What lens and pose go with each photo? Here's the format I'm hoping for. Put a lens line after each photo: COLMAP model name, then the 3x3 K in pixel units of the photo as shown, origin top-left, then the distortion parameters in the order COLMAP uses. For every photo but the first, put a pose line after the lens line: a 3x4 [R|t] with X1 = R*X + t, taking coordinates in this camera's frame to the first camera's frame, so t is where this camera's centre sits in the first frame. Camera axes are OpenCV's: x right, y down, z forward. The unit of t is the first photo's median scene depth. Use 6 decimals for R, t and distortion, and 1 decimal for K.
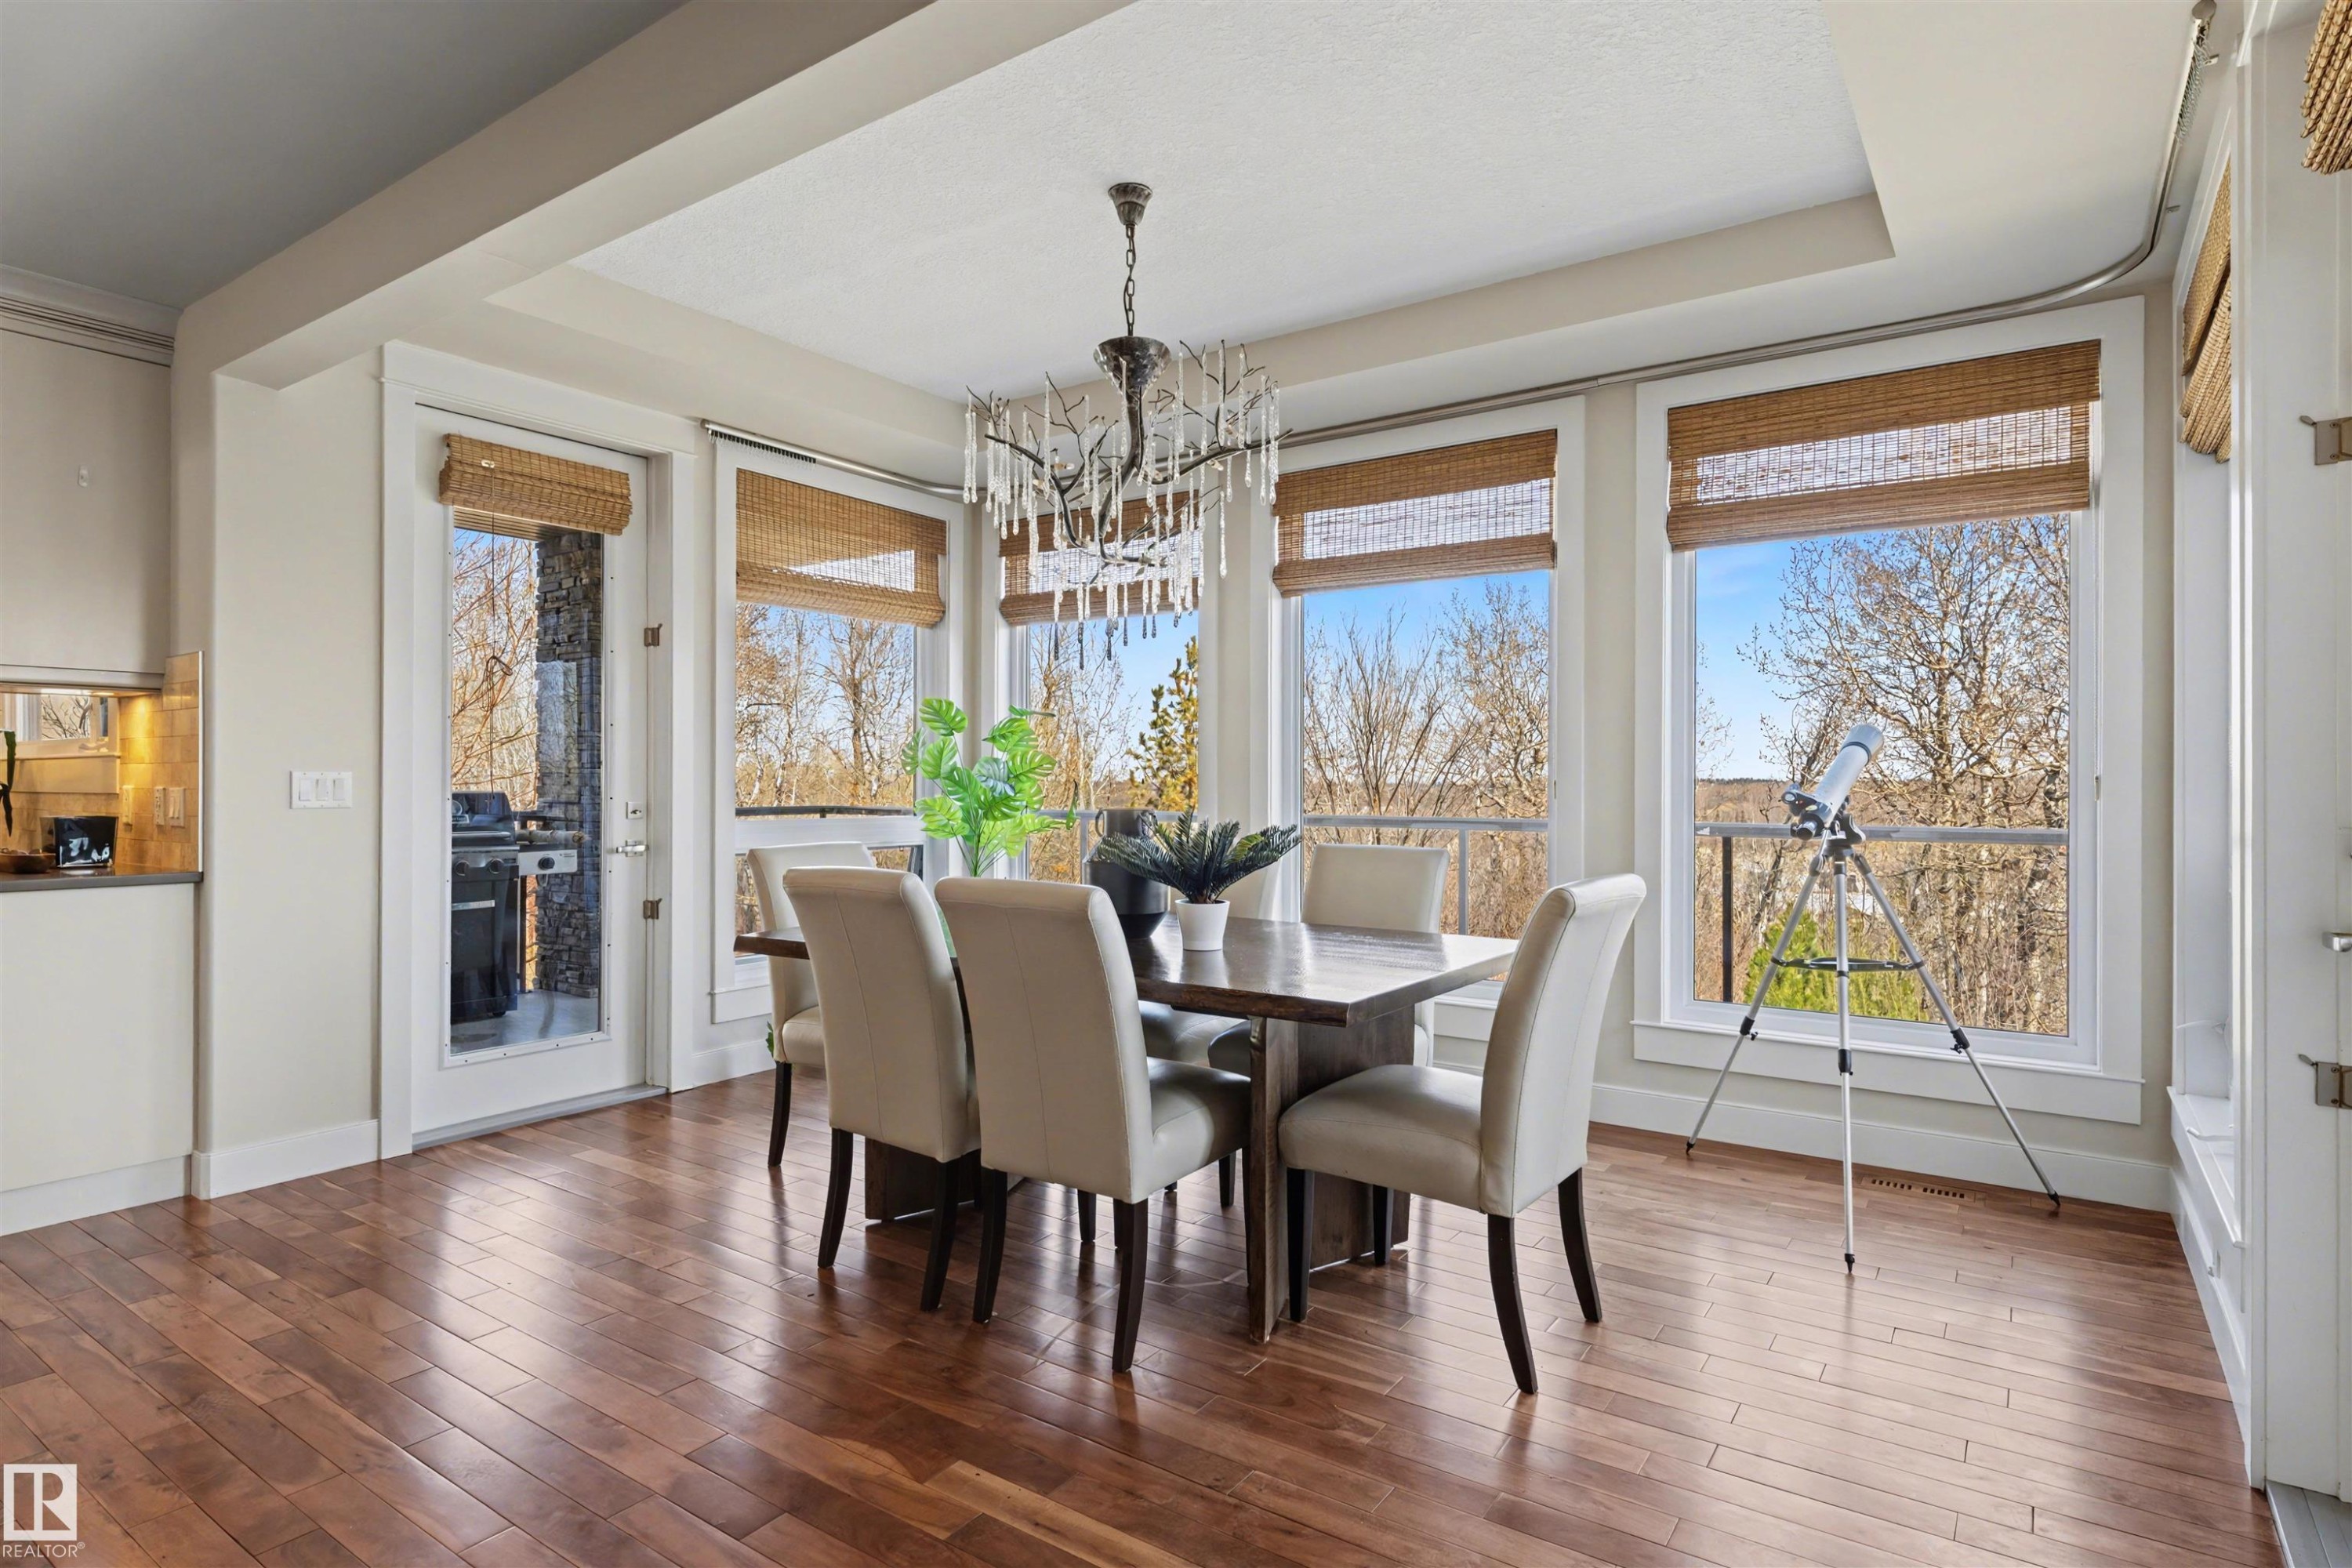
lens RADIAL K [[1212.9, 0, 1180.8], [0, 1212.9, 784.7], [0, 0, 1]] dist [0.001467, -0.000181]
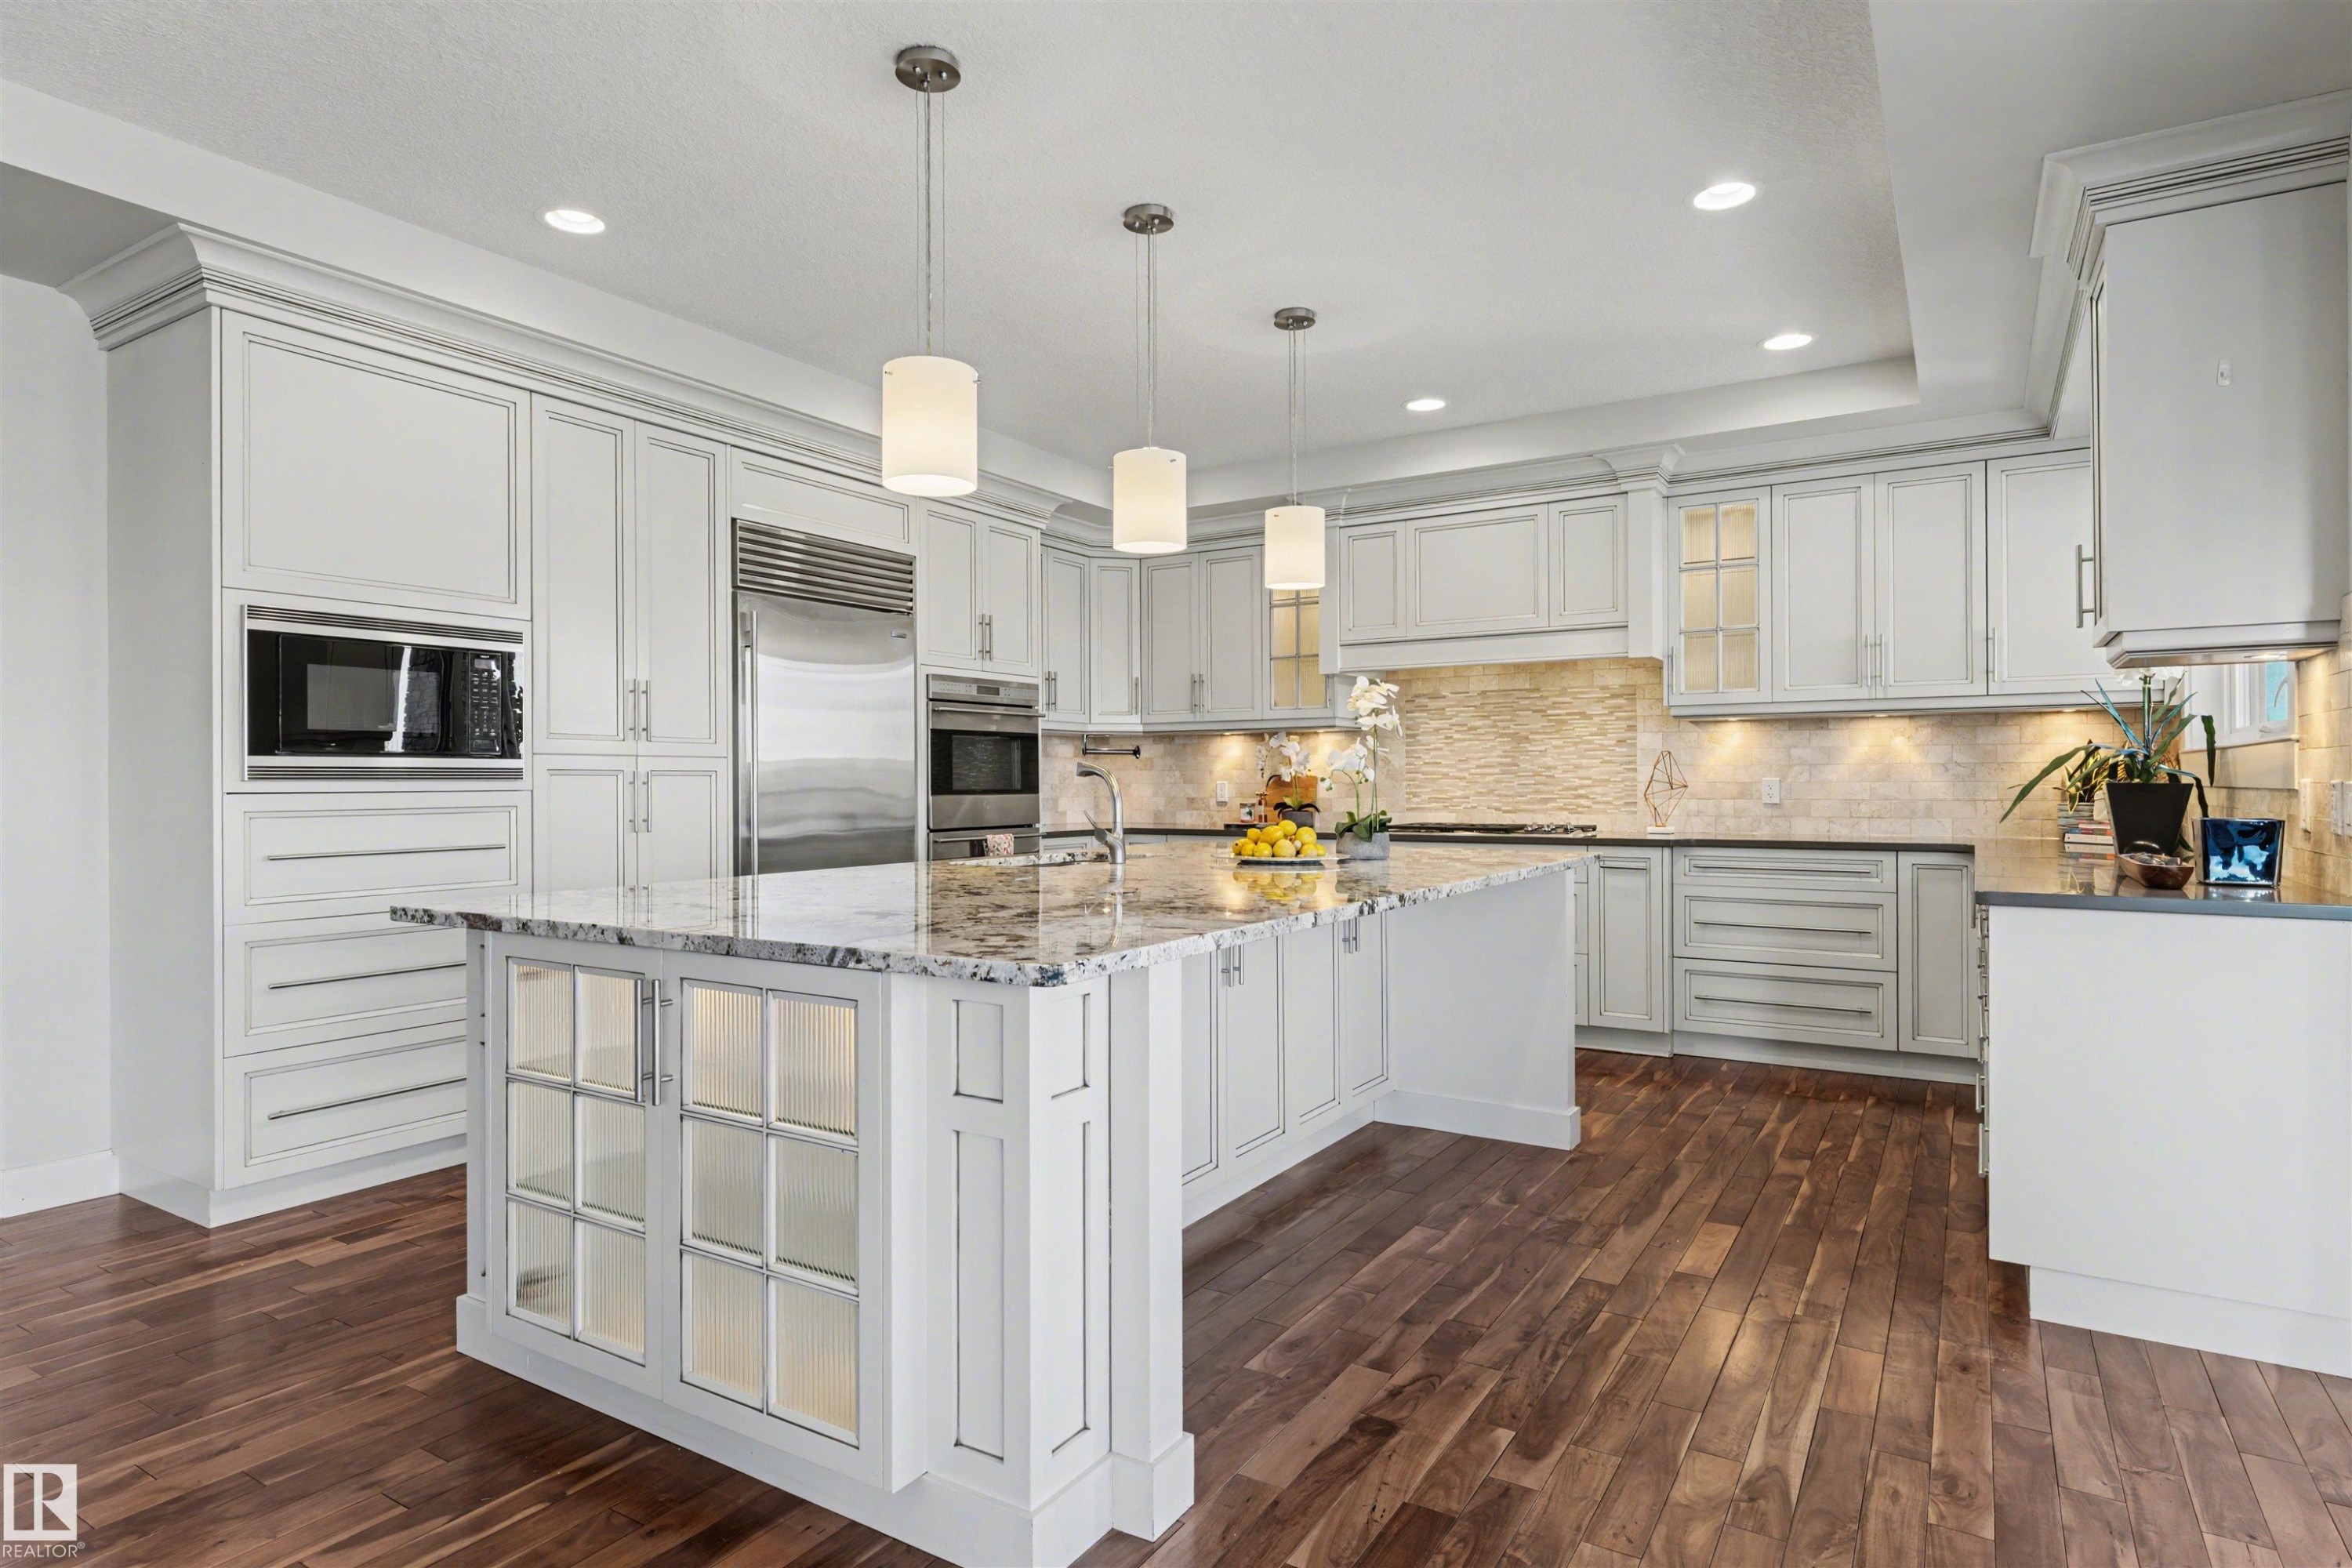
lens RADIAL K [[1273.8, 0, 1173.2], [0, 1273.8, 782.5], [0, 0, 1]] dist [0.002872, 0.000587]
pose [[0.046718, -0.003473, -0.998902, -0.124326], [0.005753, 0.999978, -0.003207, 0.002071], [0.998892, -0.005597, 0.046737, 0.279986]]
